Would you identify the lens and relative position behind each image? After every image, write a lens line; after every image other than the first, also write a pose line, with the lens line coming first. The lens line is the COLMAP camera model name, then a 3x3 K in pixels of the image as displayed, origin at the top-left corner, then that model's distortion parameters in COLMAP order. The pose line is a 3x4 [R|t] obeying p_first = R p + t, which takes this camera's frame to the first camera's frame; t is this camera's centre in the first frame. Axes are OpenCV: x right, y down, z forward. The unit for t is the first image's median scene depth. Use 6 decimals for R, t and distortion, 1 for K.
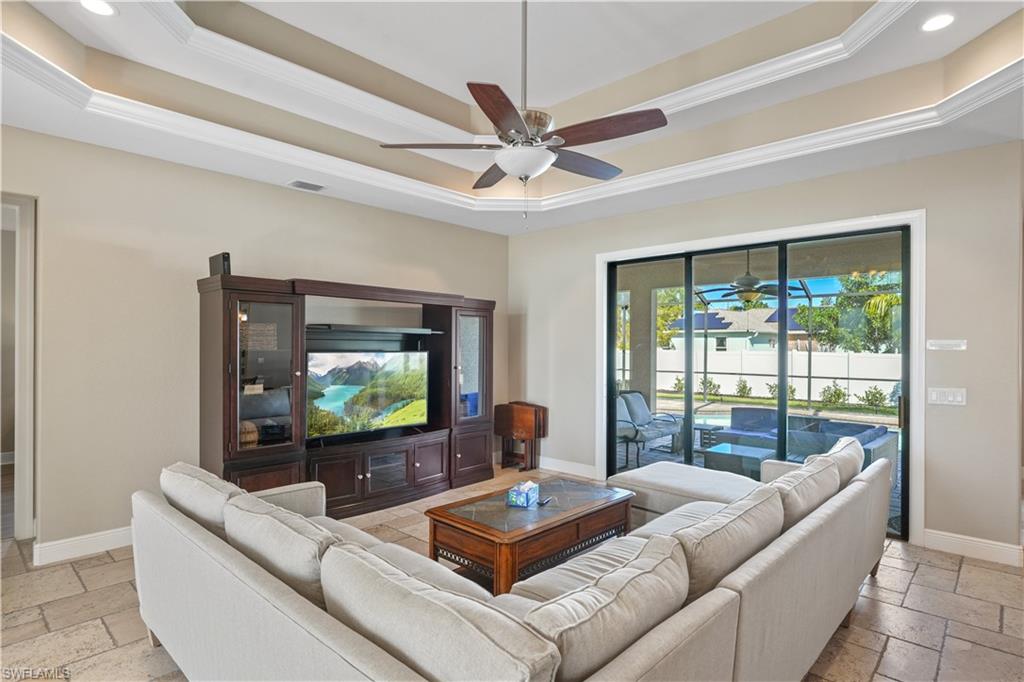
lens RADIAL K [[543.5, 0, 510.8], [0, 543.5, 344.1], [0, 0, 1]] dist [-0.007514, 0.002624]
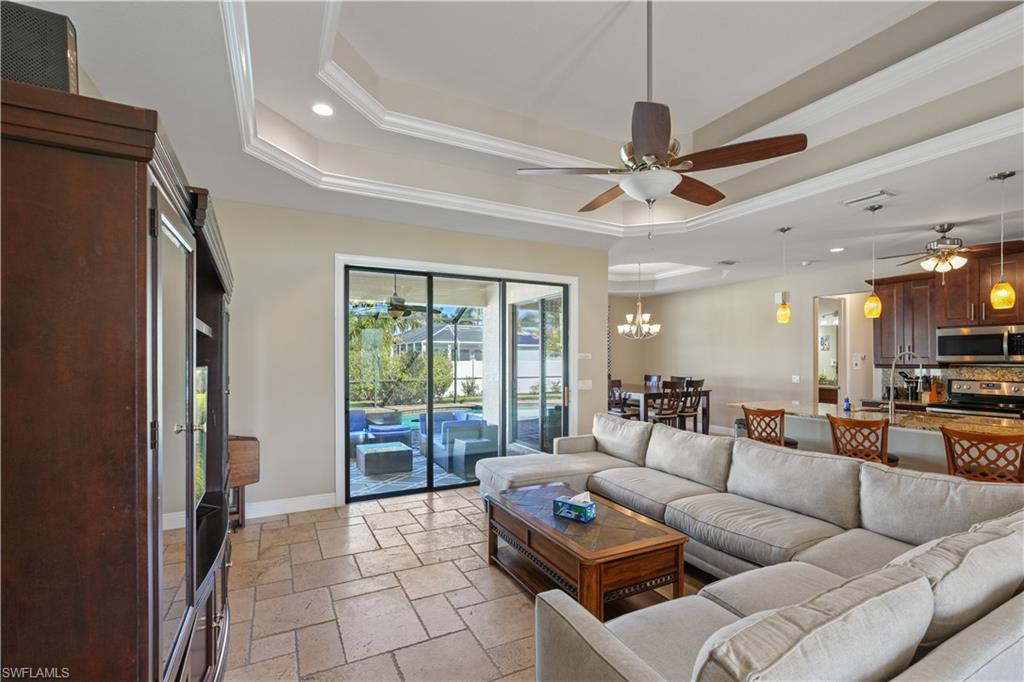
lens RADIAL K [[452.5, 0, 510.9], [0, 452.5, 350.4], [0, 0, 1]] dist [-0.014726, 0.007638]
pose [[0.323782, 0.011906, 0.946057, -0.647114], [-0.002499, 0.999928, -0.011729, 0.004072], [-0.946129, 0.001434, 0.323788, 0.697489]]
